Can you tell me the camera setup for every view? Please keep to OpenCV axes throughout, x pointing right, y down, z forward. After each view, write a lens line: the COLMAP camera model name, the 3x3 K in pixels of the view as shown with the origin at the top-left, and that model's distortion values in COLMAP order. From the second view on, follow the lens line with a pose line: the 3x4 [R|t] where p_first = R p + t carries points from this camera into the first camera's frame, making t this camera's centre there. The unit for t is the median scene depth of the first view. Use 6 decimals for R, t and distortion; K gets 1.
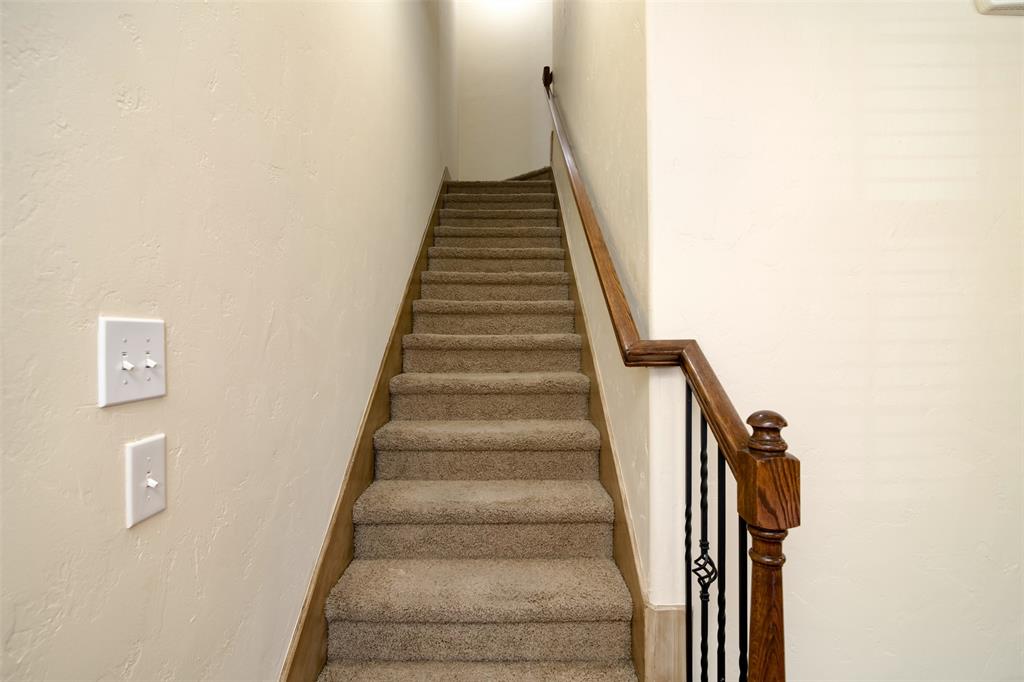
lens RADIAL K [[475.4, 0, 514.6], [0, 475.4, 341.2], [0, 0, 1]] dist [-0.013845, 0.000182]
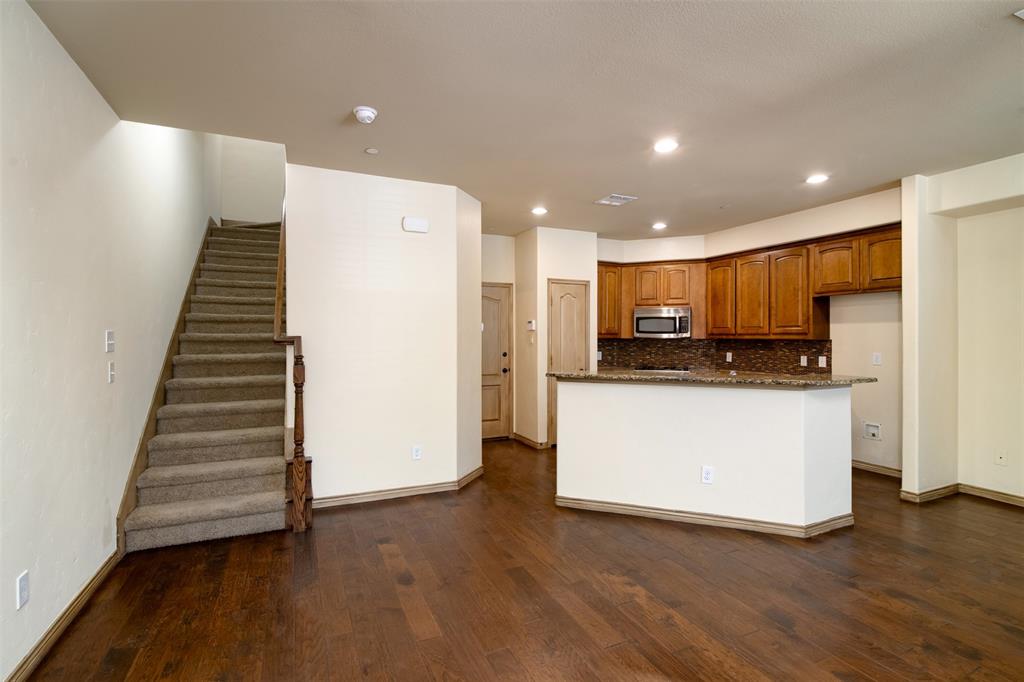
lens RADIAL K [[475.4, 0, 511.6], [0, 475.4, 332.8], [0, 0, 1]] dist [-0.013845, 0.000182]
pose [[0.914202, 0.003814, 0.405240, 0.192011], [0.001905, 0.999904, -0.013709, 0.009723], [-0.405254, 0.013304, 0.914107, -1.154956]]
